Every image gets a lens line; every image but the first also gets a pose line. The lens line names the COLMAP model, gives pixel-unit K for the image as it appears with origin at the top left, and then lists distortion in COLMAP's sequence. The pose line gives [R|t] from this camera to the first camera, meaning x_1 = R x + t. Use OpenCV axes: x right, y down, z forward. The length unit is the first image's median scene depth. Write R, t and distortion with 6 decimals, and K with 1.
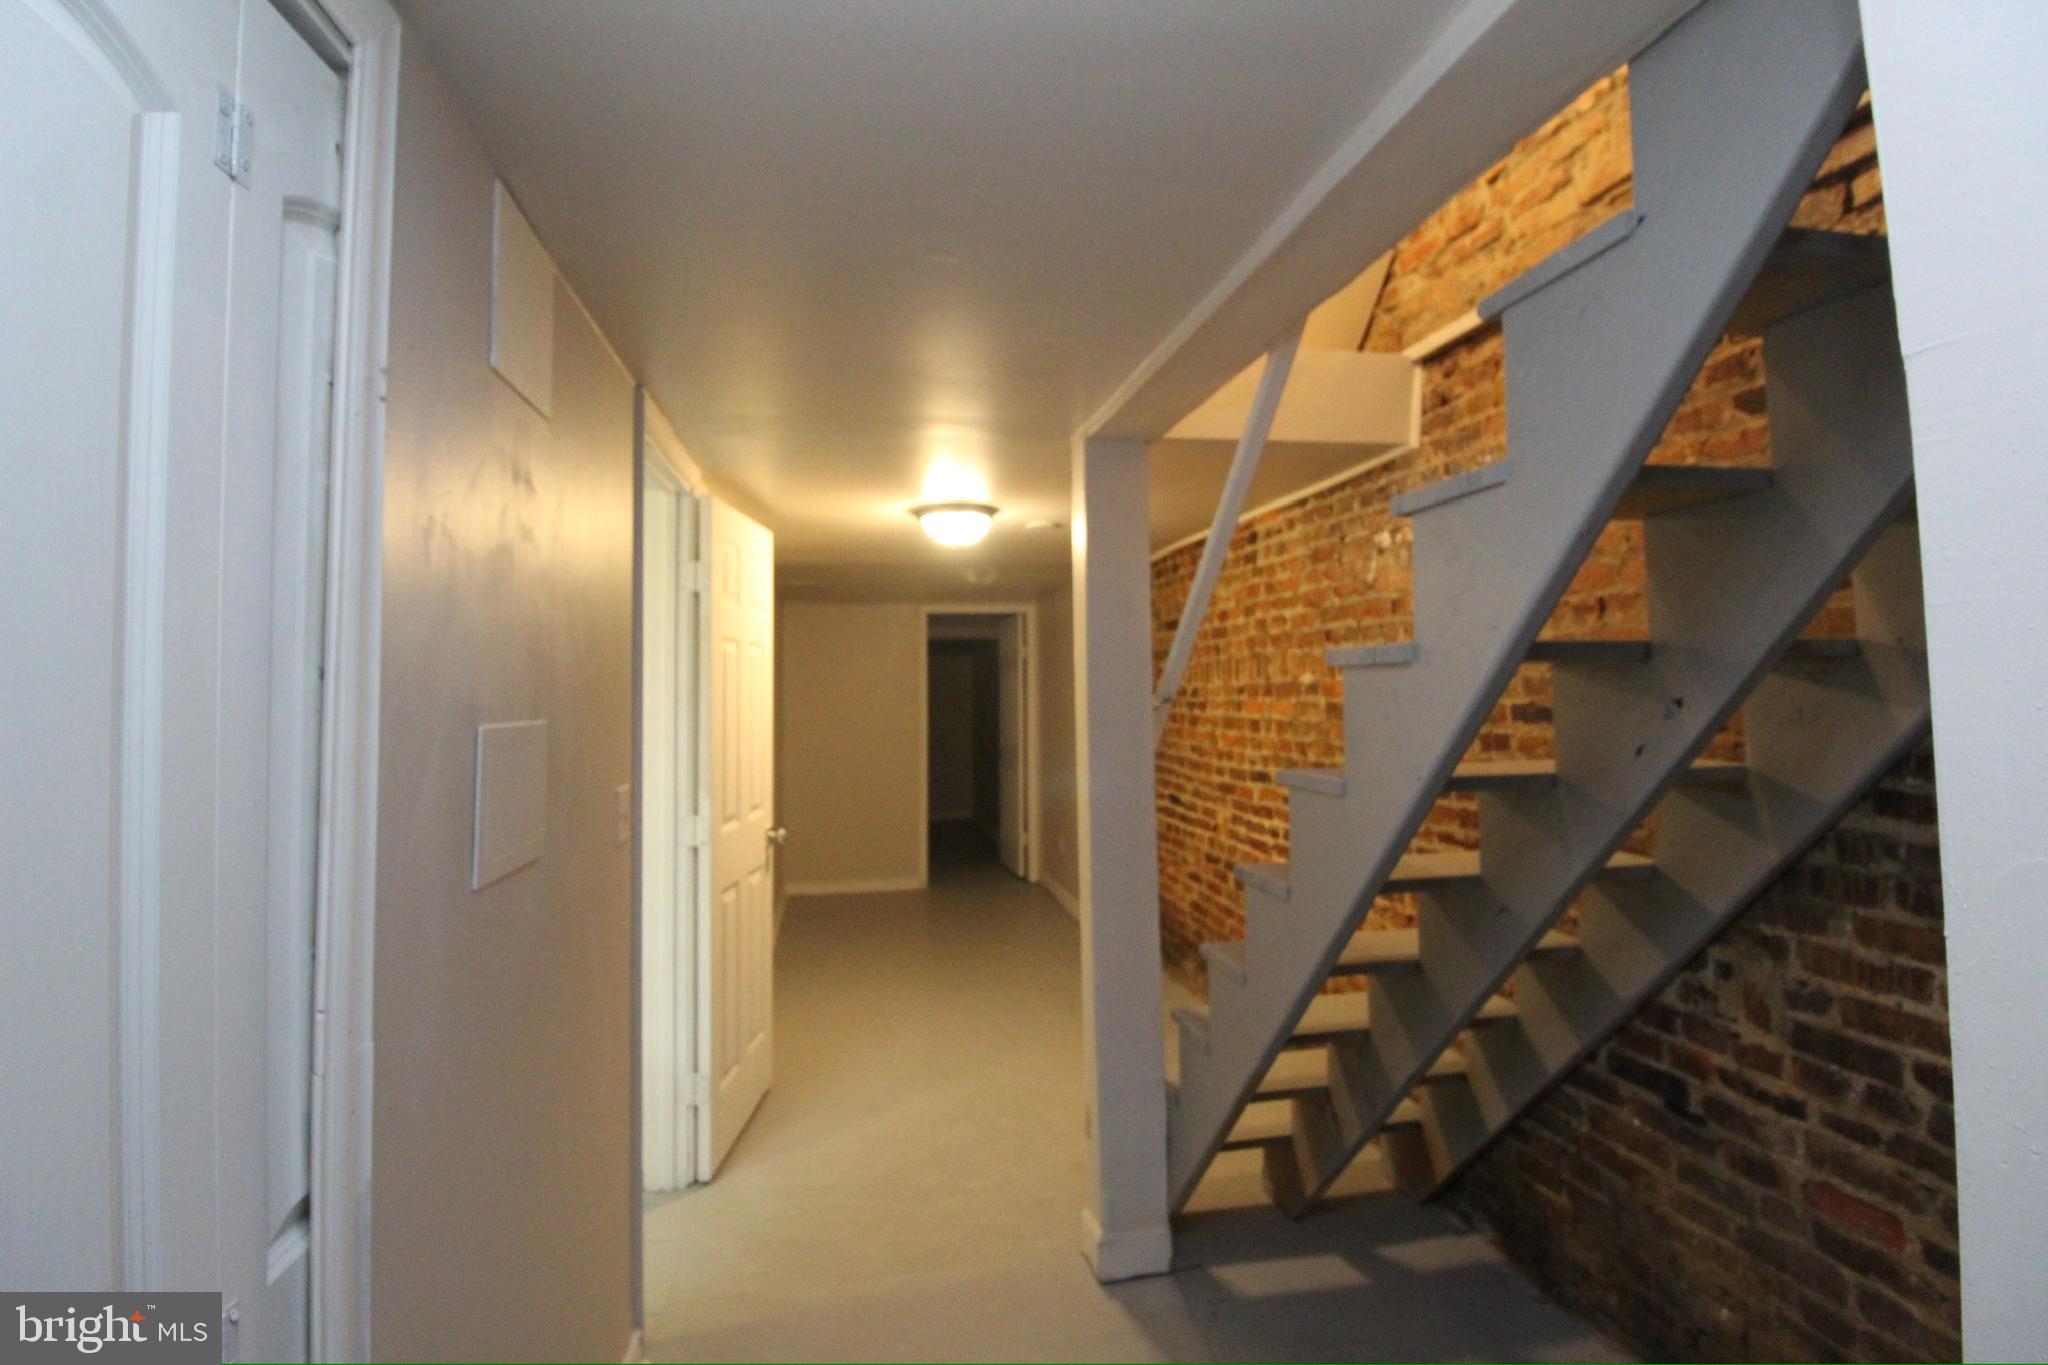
lens RADIAL K [[946.1, 0, 1015.7], [0, 946.1, 662.7], [0, 0, 1]] dist [0.000845, -0.011993]
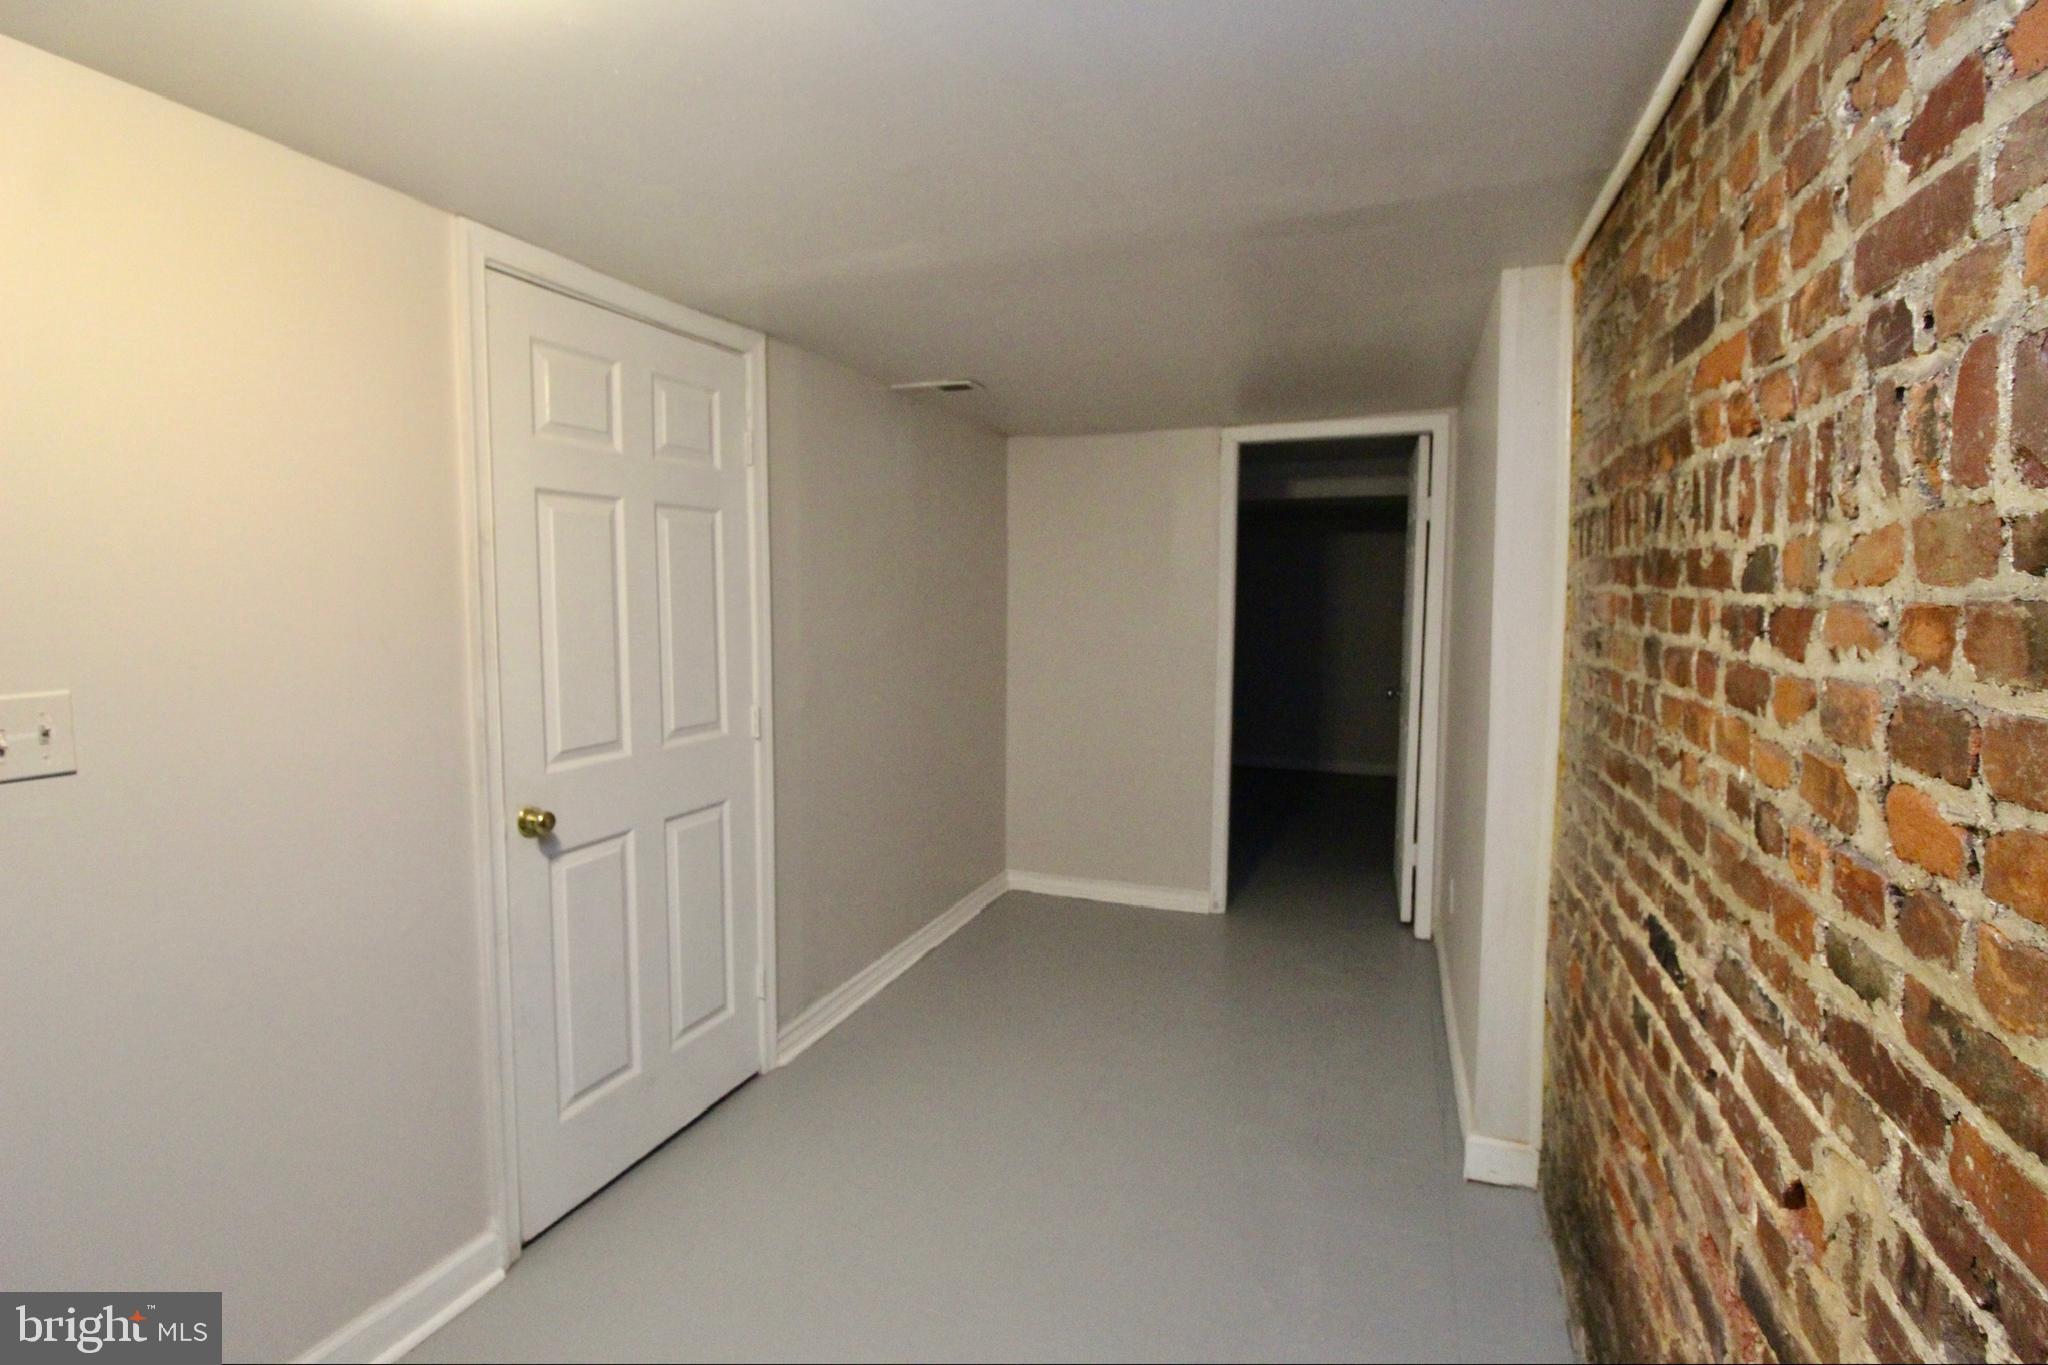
lens RADIAL K [[946.1, 0, 1015.7], [0, 946.1, 662.7], [0, 0, 1]] dist [0.000845, -0.011993]
pose [[0.847798, 0.051830, -0.527780, 0.156977], [0.005358, 0.994325, 0.106252, 0.028302], [0.530292, -0.092908, 0.842709, 0.700011]]
